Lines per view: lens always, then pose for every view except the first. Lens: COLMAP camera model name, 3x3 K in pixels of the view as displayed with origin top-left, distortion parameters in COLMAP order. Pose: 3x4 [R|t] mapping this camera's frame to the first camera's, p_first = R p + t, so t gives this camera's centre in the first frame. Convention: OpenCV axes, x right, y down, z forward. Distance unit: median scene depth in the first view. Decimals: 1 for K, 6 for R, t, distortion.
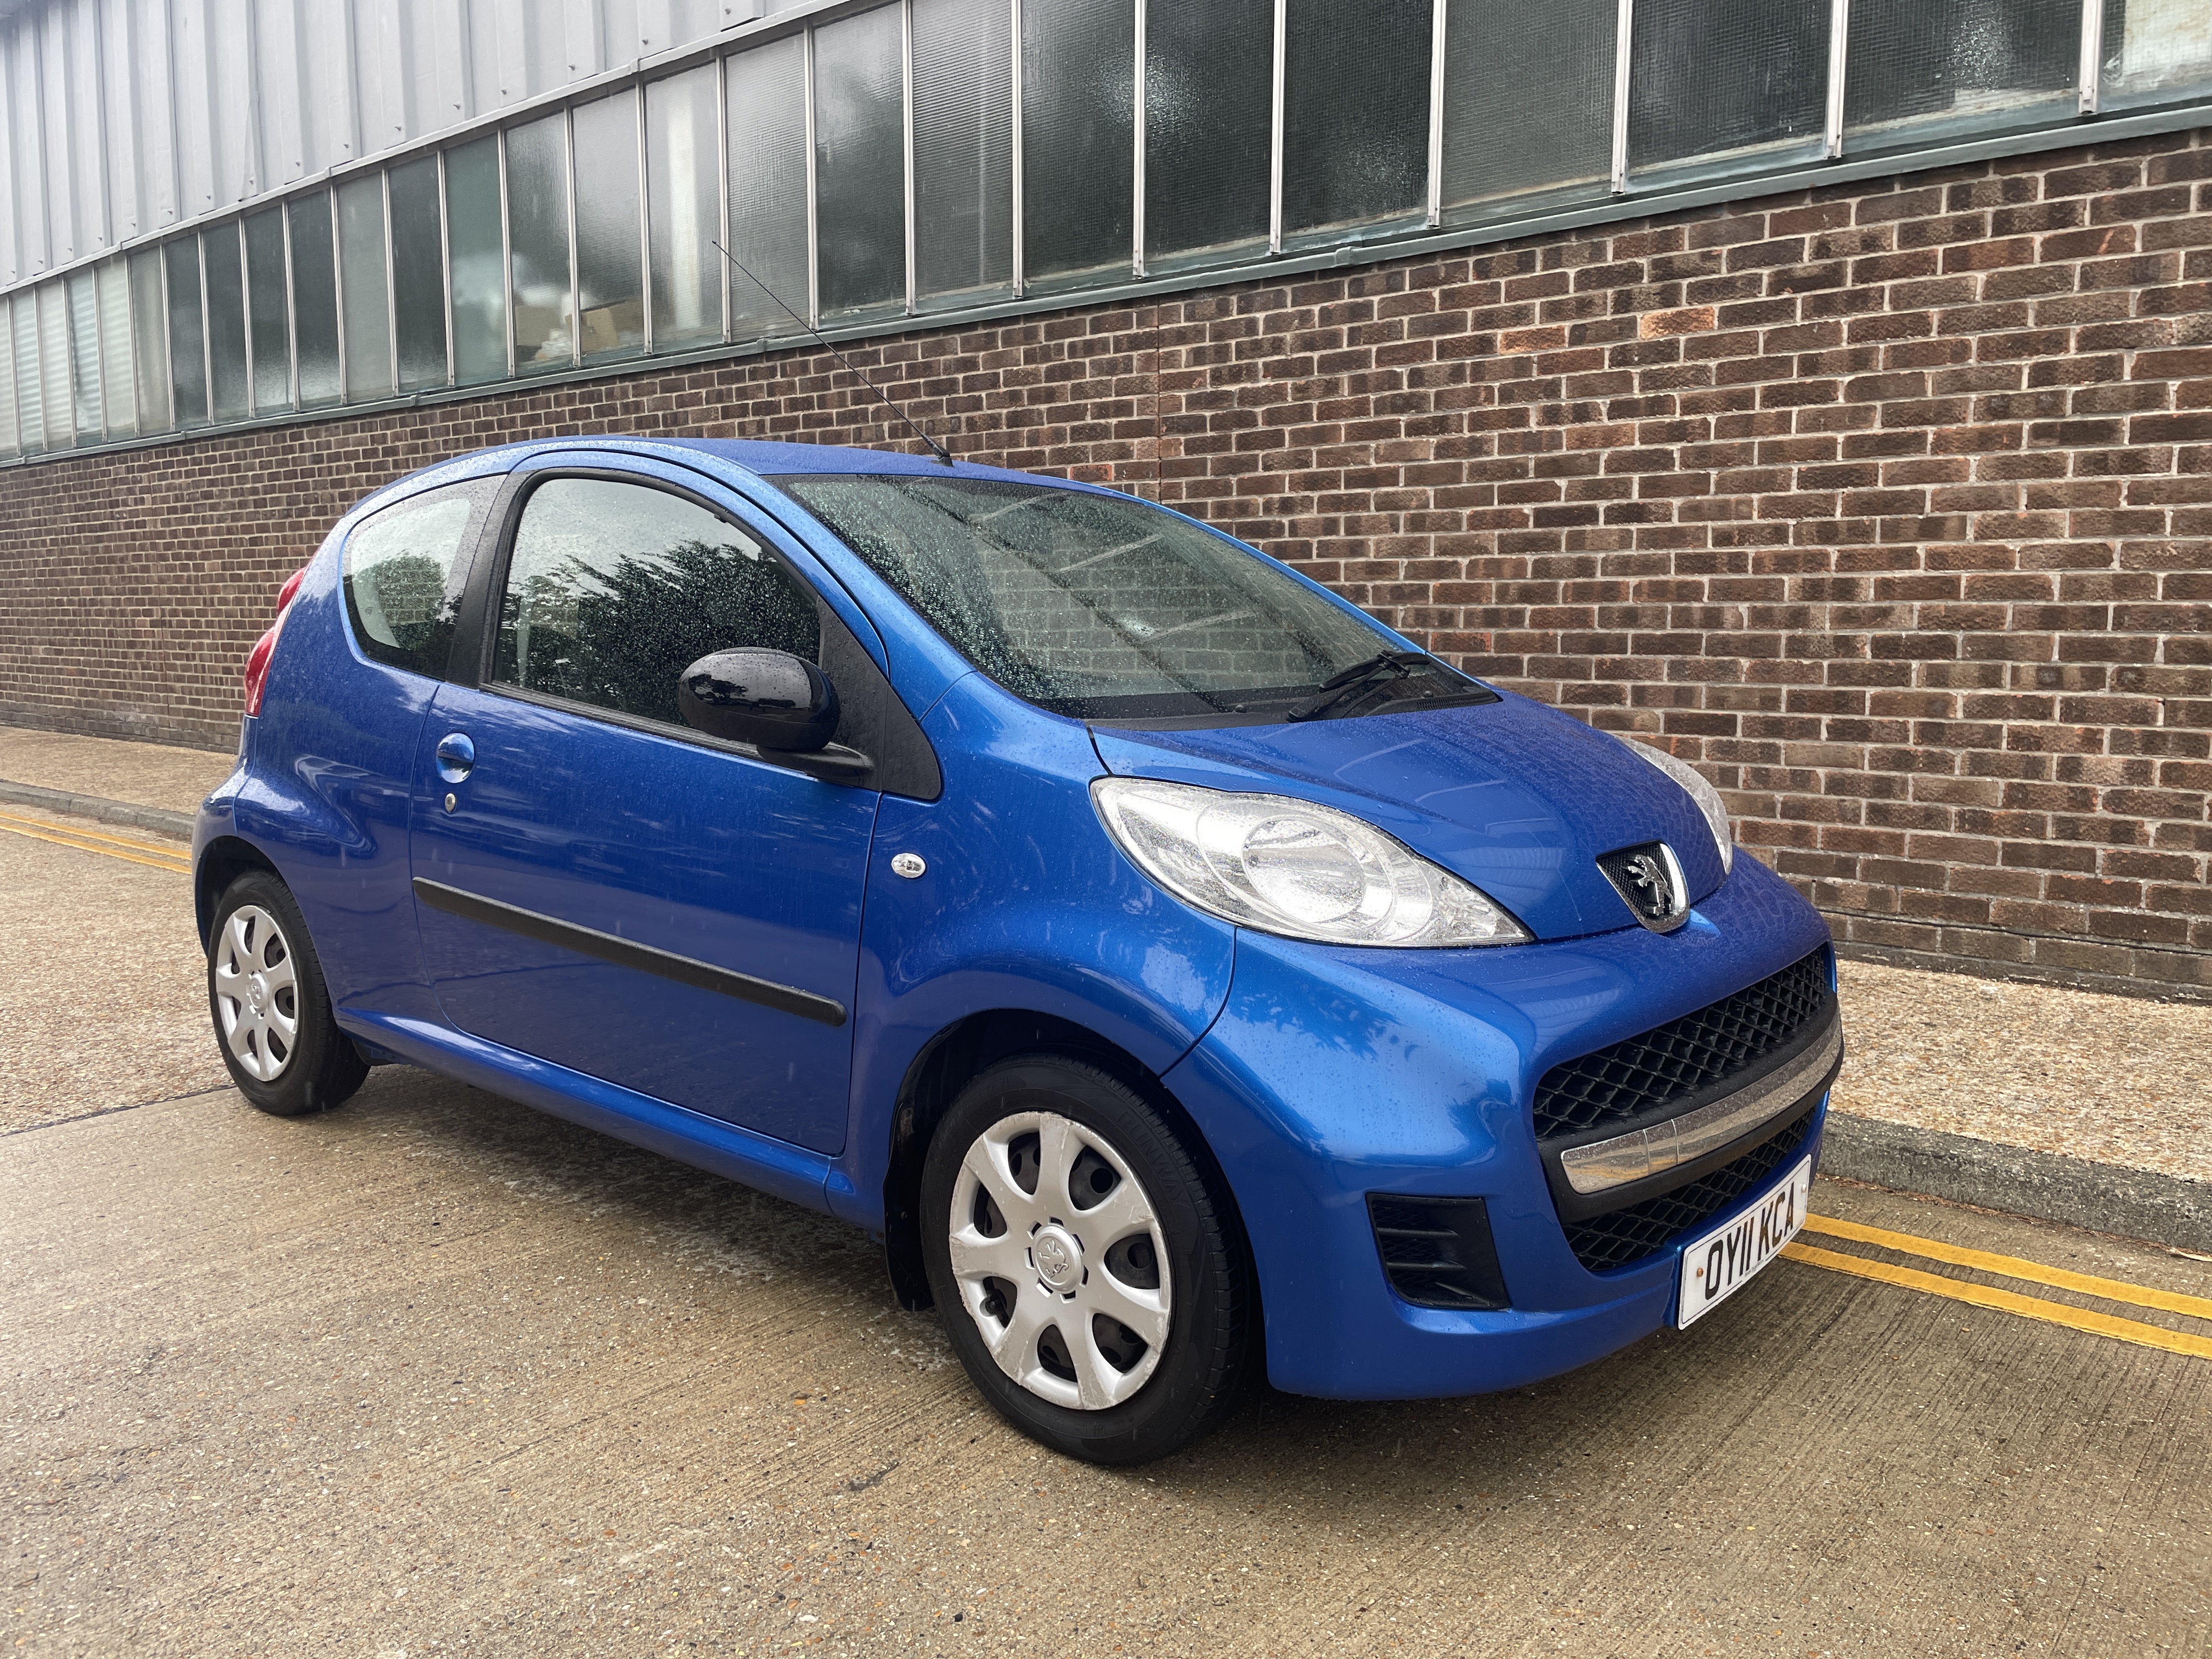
lens RADIAL K [[1664.5, 0, 1100.4], [0, 1664.5, 794.4], [0, 0, 1]] dist [0.092819, -0.120271]
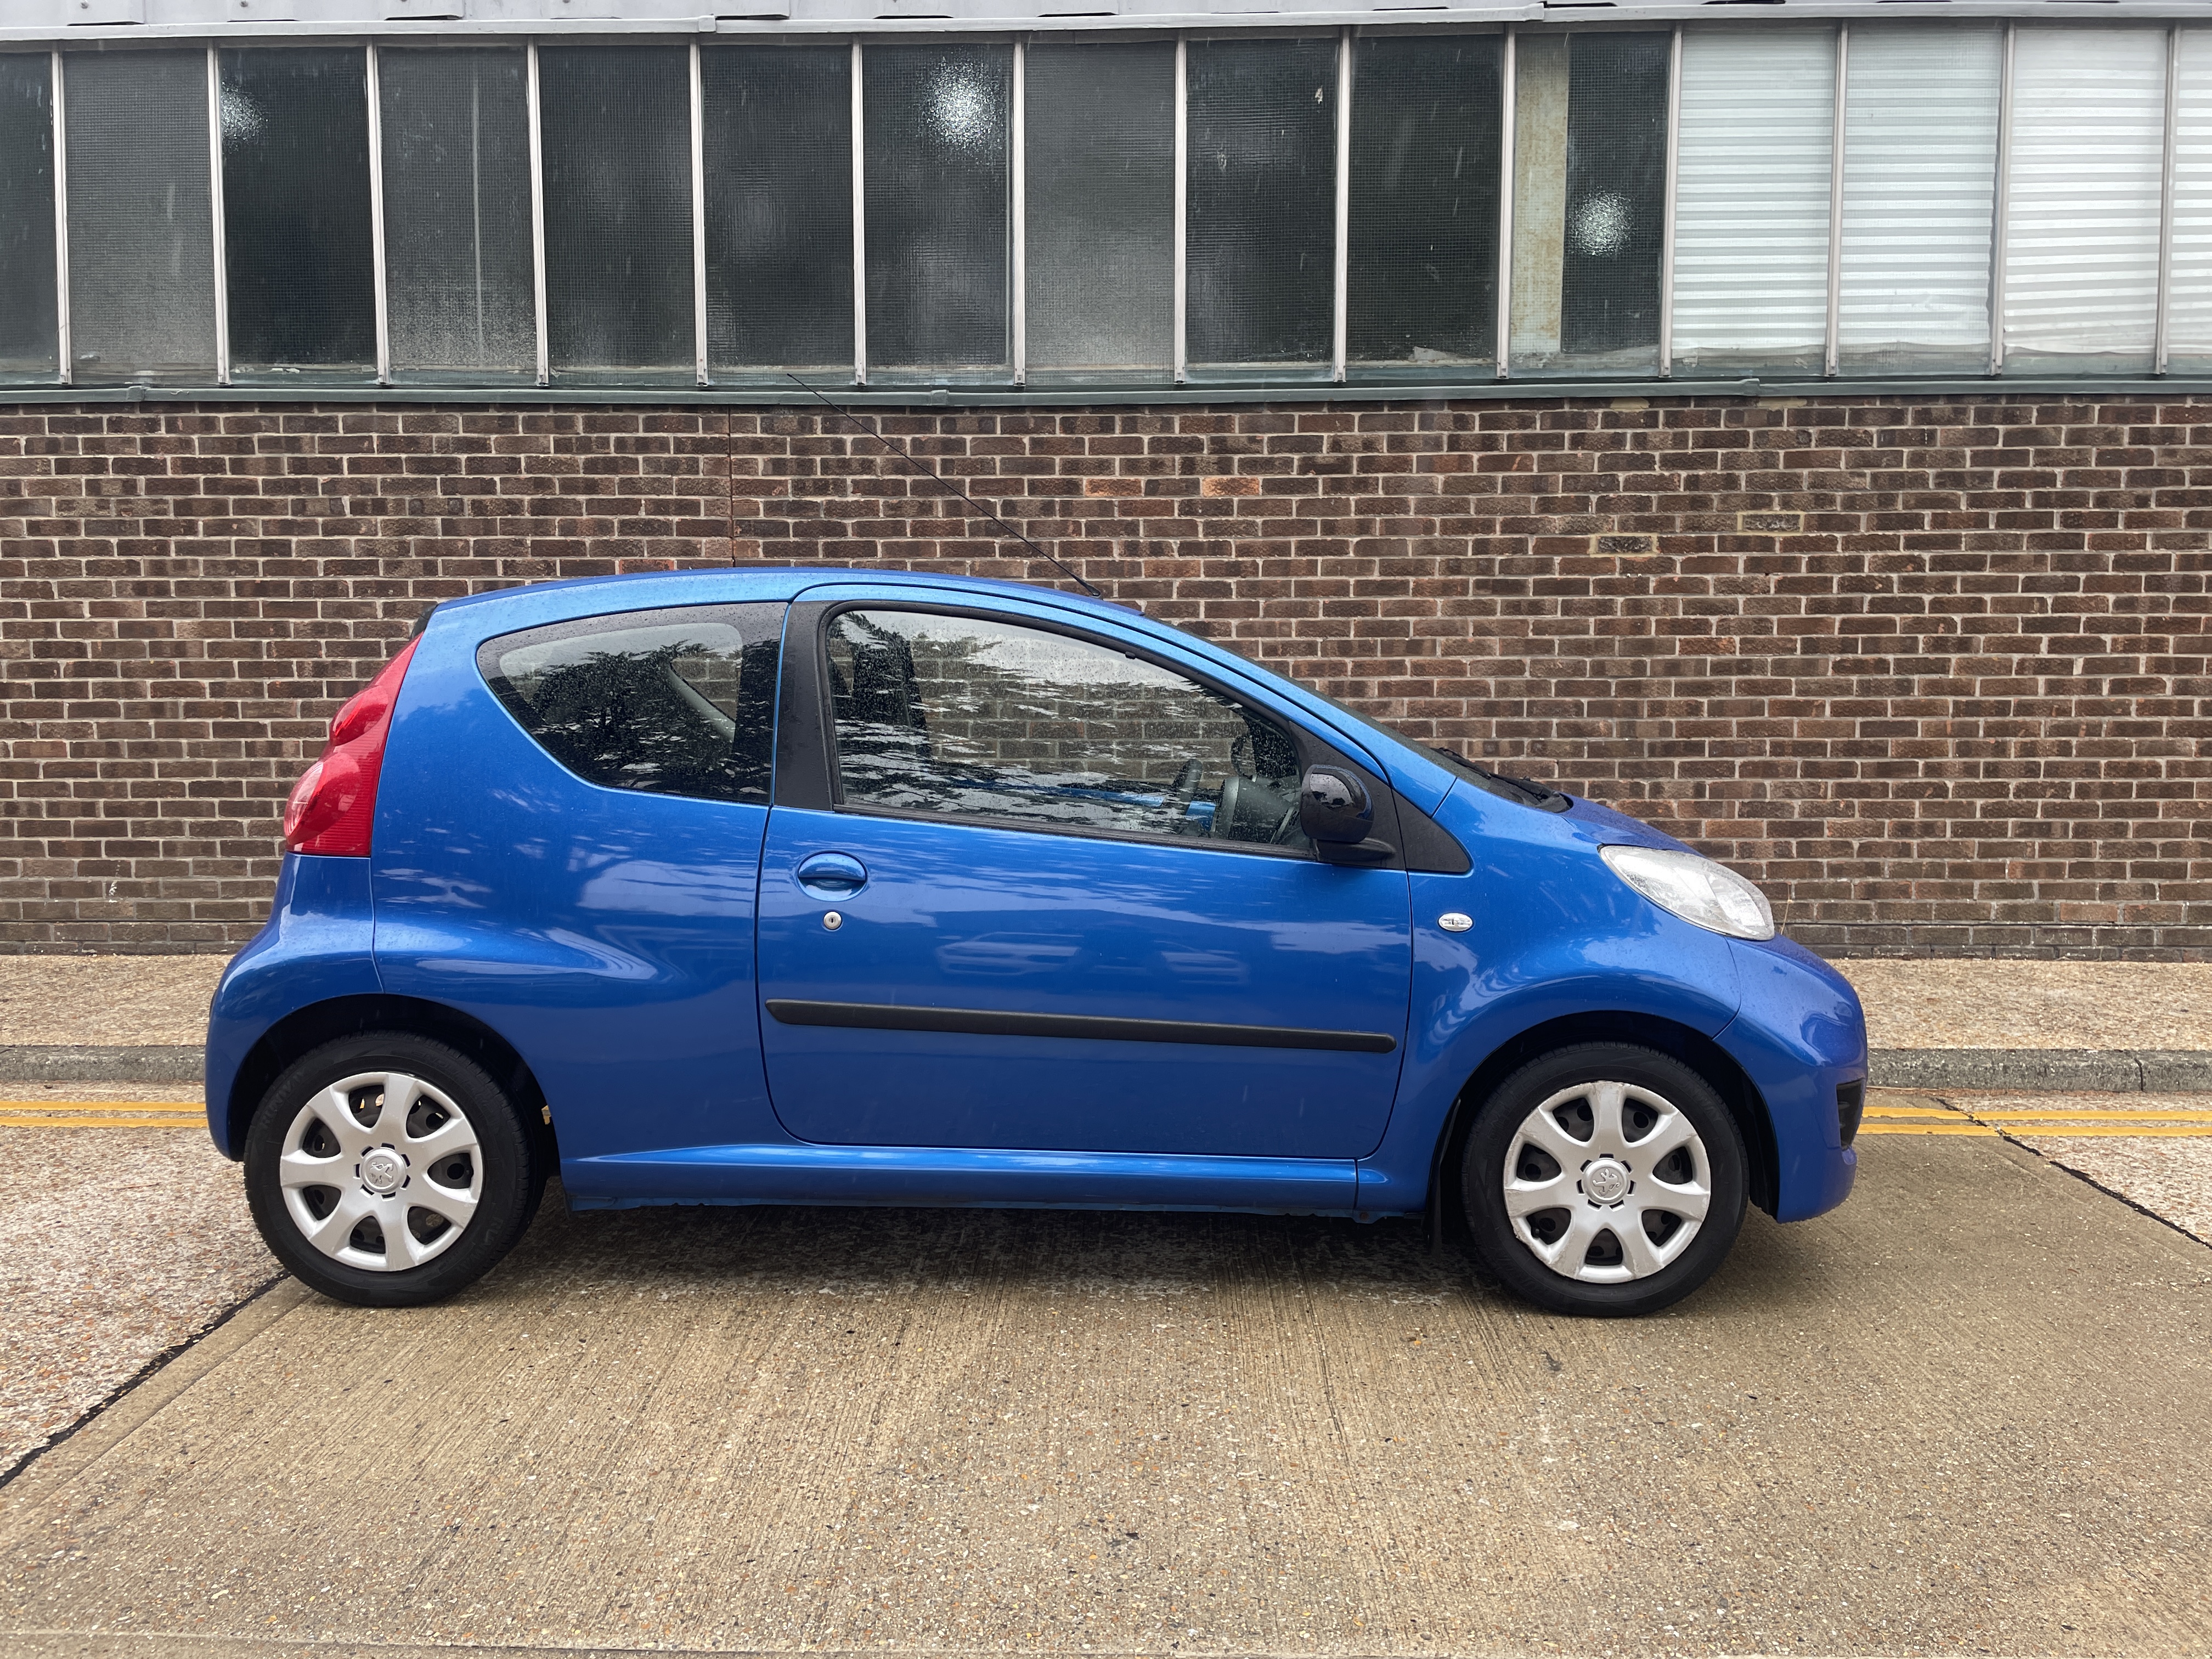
lens RADIAL K [[1664.5, 0, 1107.3], [0, 1664.5, 802.0], [0, 0, 1]] dist [0.092819, -0.120271]
pose [[0.778224, -0.049715, 0.626016, -0.521391], [0.070544, 0.997473, -0.008481, -0.027631], [-0.624012, 0.050762, 0.779764, 0.051772]]
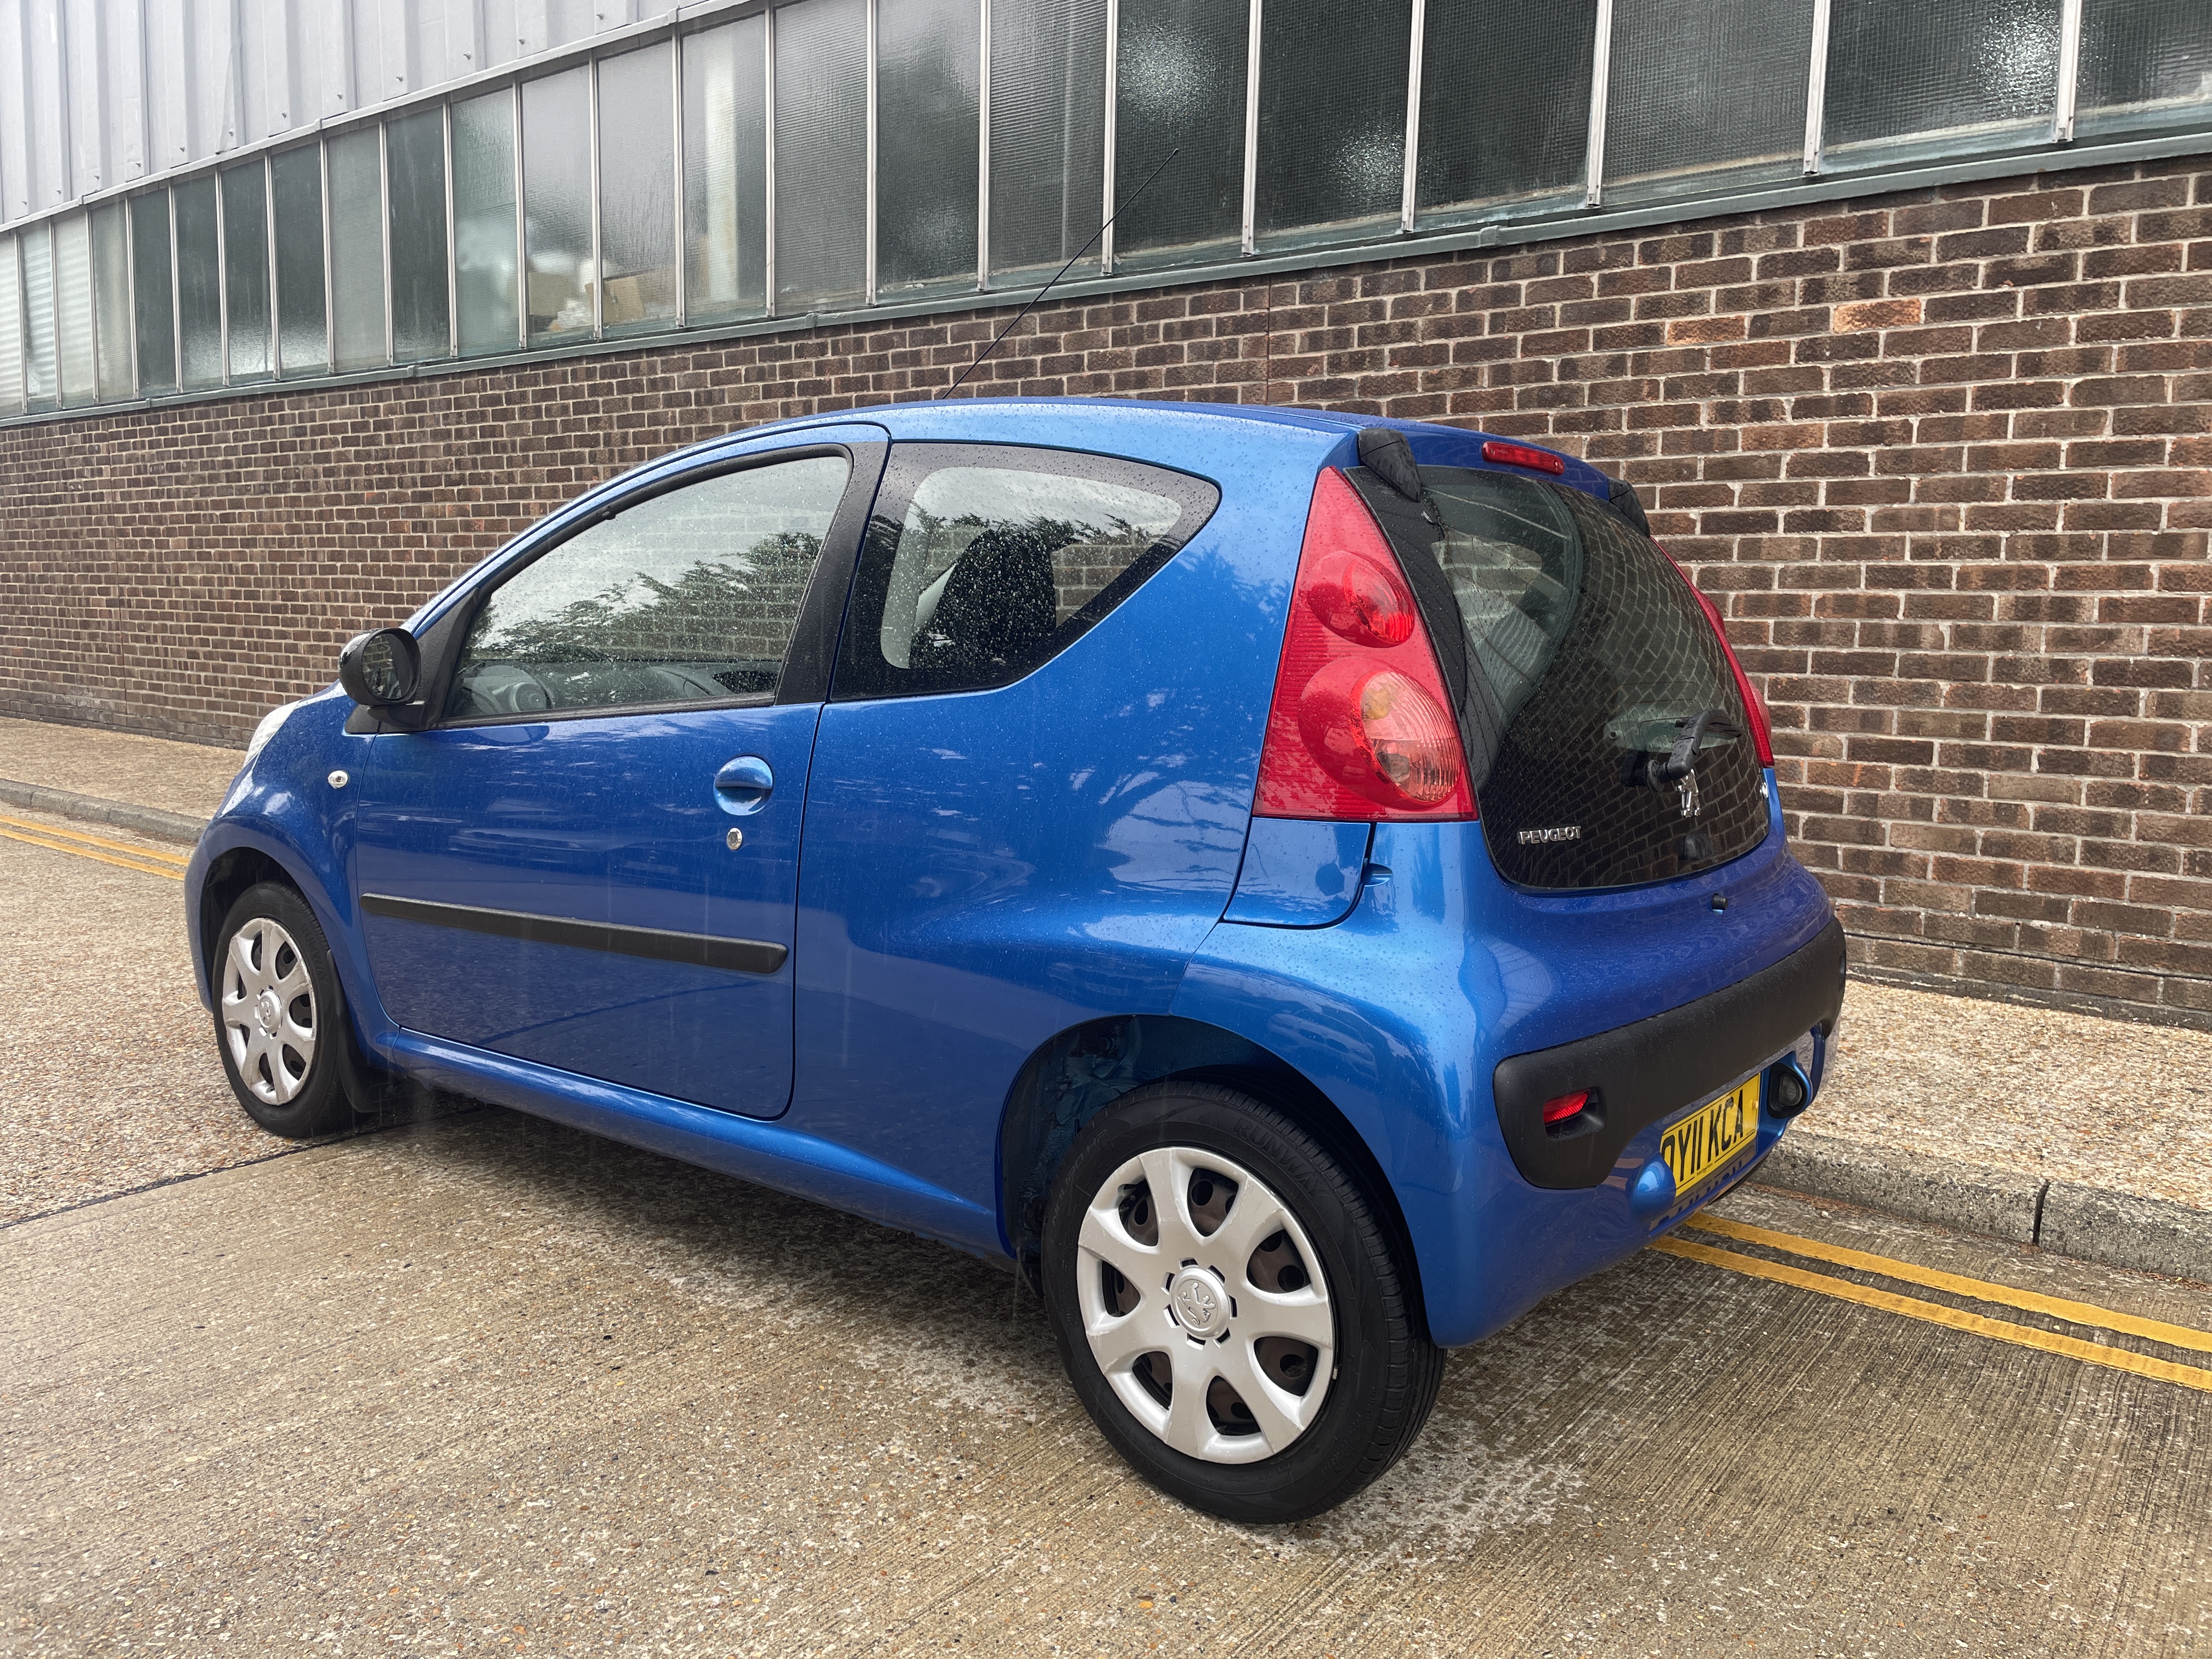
lens RADIAL K [[1664.5, 0, 1100.3], [0, 1664.5, 797.9], [0, 0, 1]] dist [0.092819, -0.120271]
pose [[0.999077, 0.014771, 0.040343, -0.106729], [-0.015003, 0.999873, 0.005443, -0.013775], [-0.040258, -0.006044, 0.999171, 0.085702]]
